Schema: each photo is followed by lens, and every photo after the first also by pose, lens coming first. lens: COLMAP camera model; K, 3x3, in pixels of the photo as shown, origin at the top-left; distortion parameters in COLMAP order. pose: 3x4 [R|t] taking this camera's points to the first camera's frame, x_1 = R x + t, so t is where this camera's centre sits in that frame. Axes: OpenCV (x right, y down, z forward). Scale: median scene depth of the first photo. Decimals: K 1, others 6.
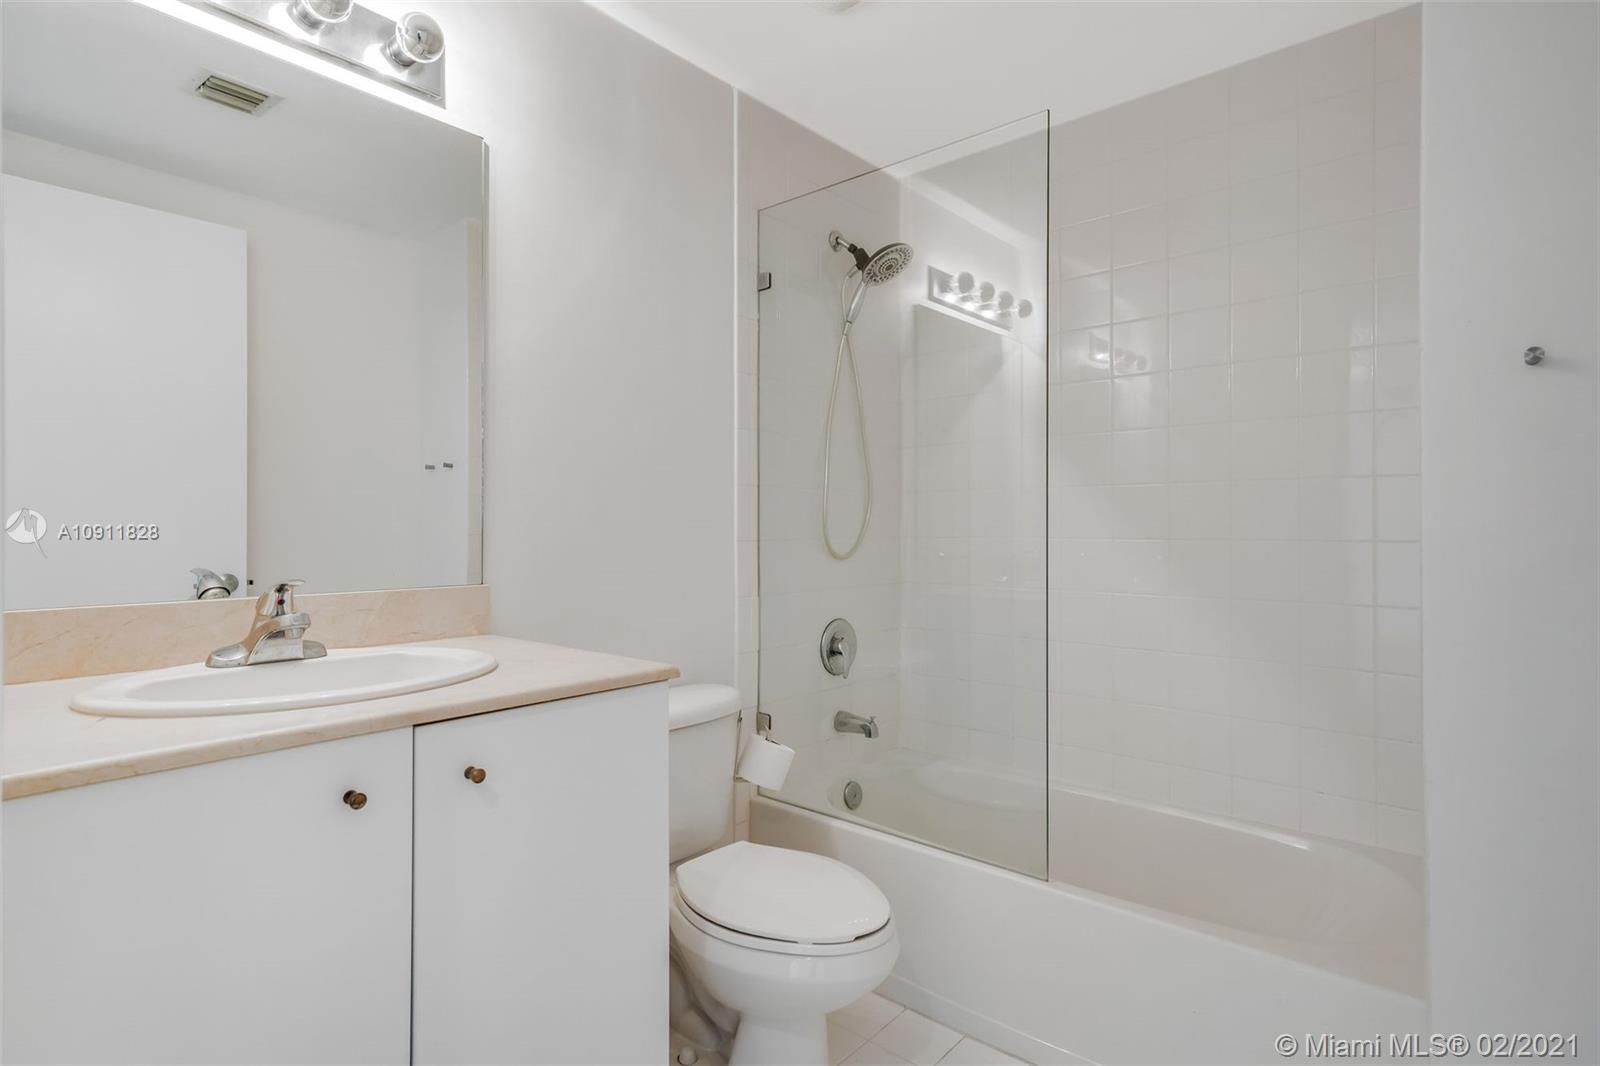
lens RADIAL K [[836.2, 0, 809.8], [0, 836.2, 528.6], [0, 0, 1]] dist [0.014703, -0.001435]
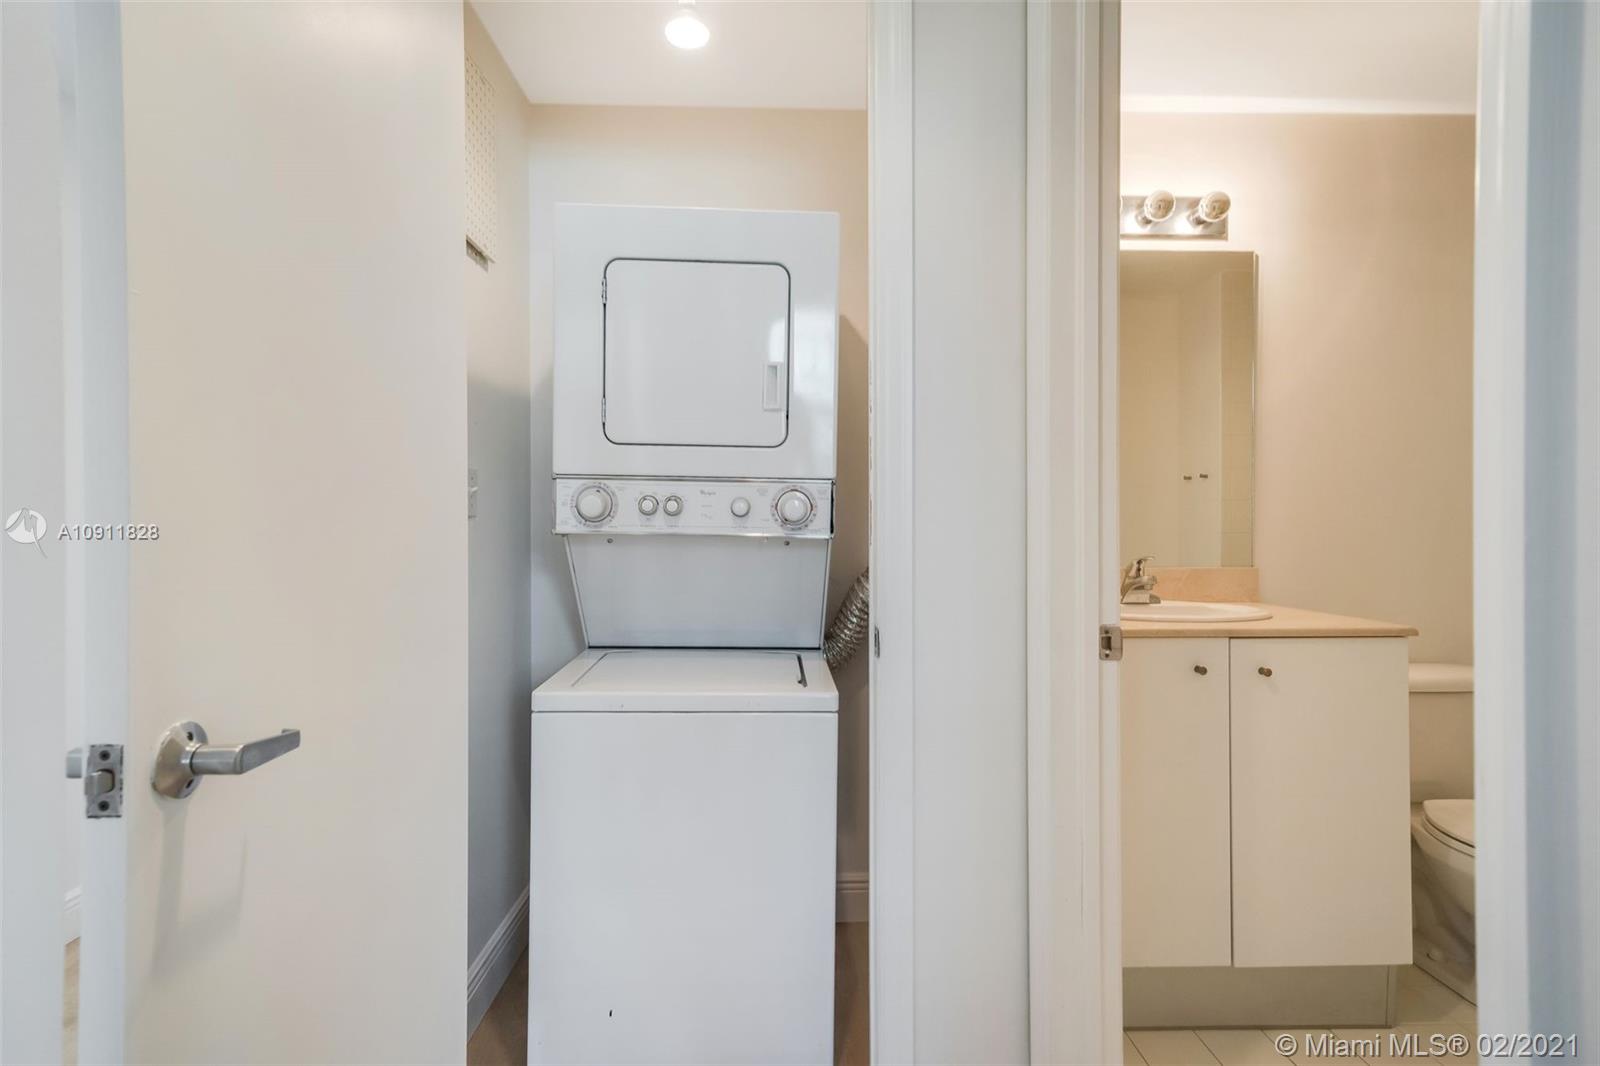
lens RADIAL K [[836.2, 0, 816.4], [0, 836.2, 527.6], [0, 0, 1]] dist [0.014703, -0.001435]
pose [[0.688338, -0.003654, -0.725381, 0.146197], [0.001743, 0.999993, -0.003383, 0.004069], [0.725388, 0.001064, 0.688339, -0.578202]]
